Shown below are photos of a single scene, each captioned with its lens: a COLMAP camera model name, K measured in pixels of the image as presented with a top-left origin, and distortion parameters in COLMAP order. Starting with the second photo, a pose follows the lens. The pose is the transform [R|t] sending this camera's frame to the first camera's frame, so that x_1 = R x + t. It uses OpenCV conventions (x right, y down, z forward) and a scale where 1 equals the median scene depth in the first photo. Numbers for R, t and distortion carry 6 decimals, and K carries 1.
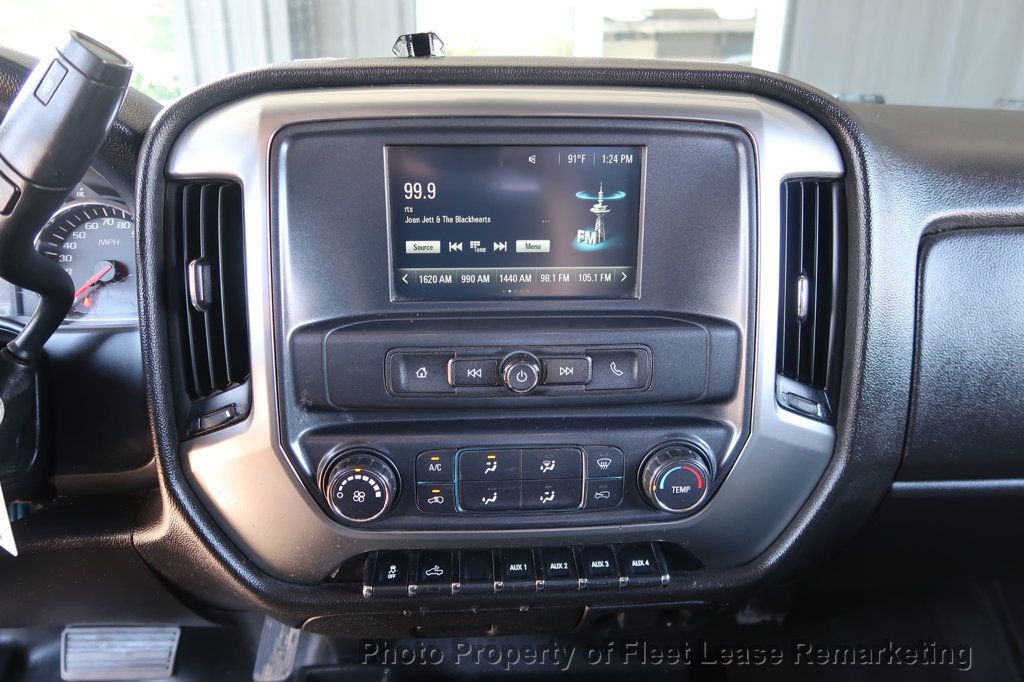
lens RADIAL K [[708.2, 0, 509.5], [0, 708.2, 340.4], [0, 0, 1]] dist [-0.029942, 0.011921]
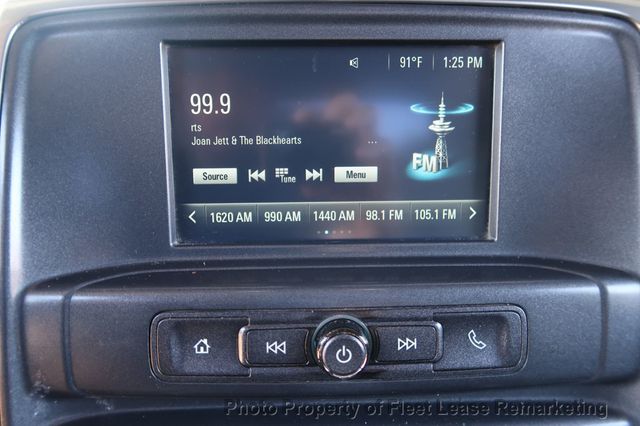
lens RADIAL K [[442.6, 0, 318.5], [0, 442.6, 212.6], [0, 0, 1]] dist [-0.029942, 0.011921]
pose [[0.999525, -0.006663, -0.030084, 0.006249], [0.002673, 0.991409, -0.130770, -0.028108], [0.030696, 0.130627, 0.990956, 0.529894]]
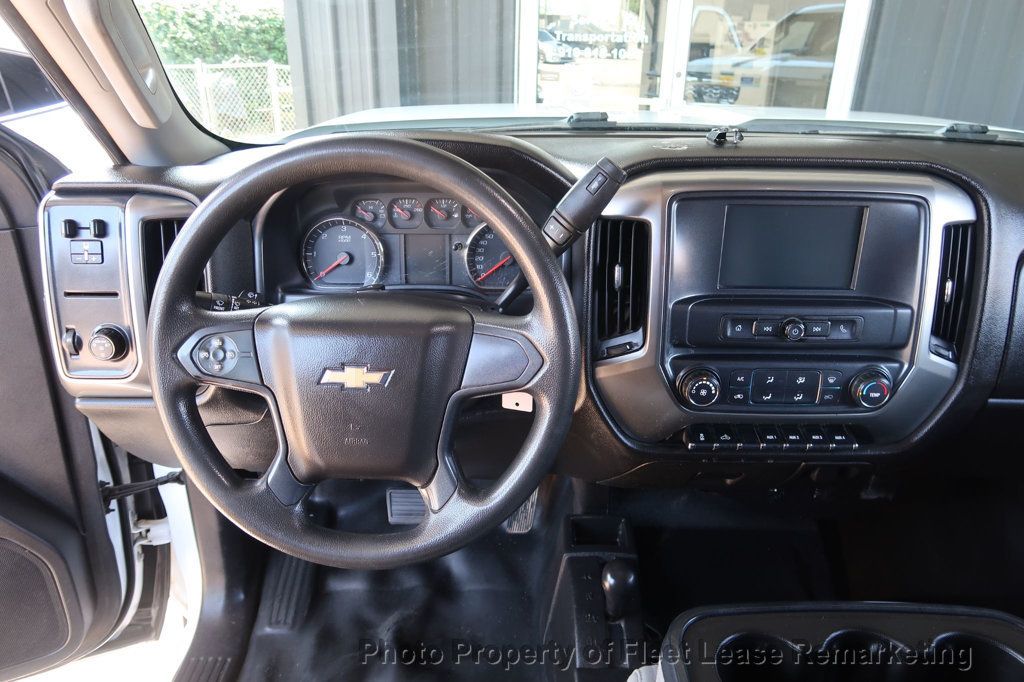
lens RADIAL K [[708.2, 0, 509.5], [0, 708.2, 340.4], [0, 0, 1]] dist [-0.029942, 0.011921]
pose [[0.997987, 0.028795, -0.056509, -0.598387], [-0.023997, 0.996193, 0.083809, -0.060616], [0.058707, -0.082284, 0.994878, -0.855473]]
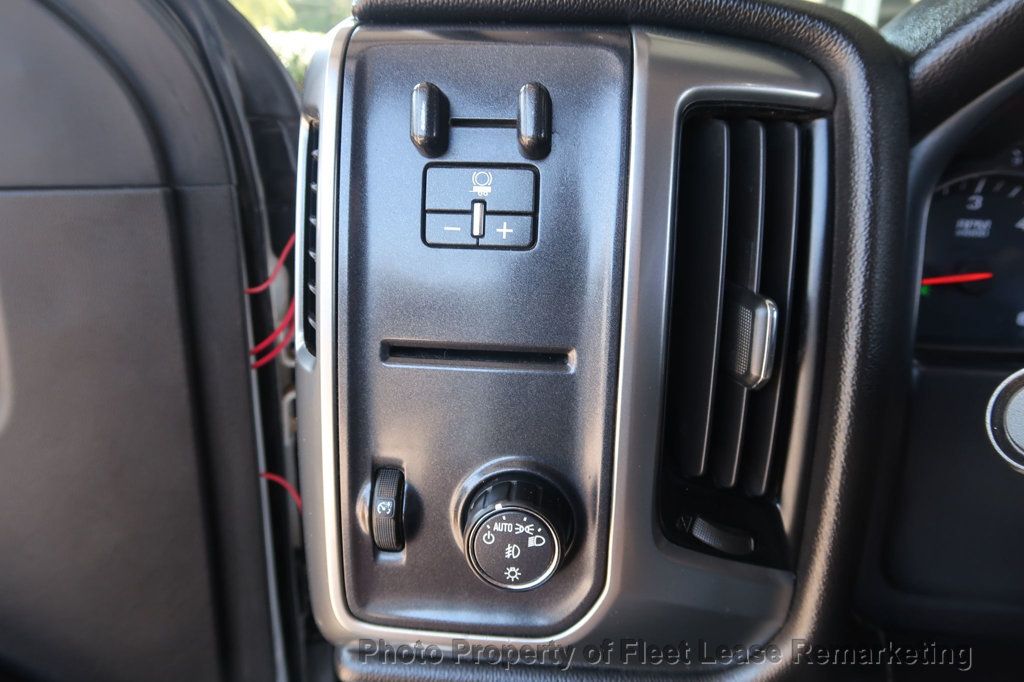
lens RADIAL K [[708.2, 0, 509.5], [0, 708.2, 340.4], [0, 0, 1]] dist [-0.029942, 0.011921]
pose [[0.989100, 0.061271, -0.133892, -1.664859], [-0.057785, 0.997885, 0.029770, -0.029435], [0.135432, -0.021709, 0.990549, 0.346959]]
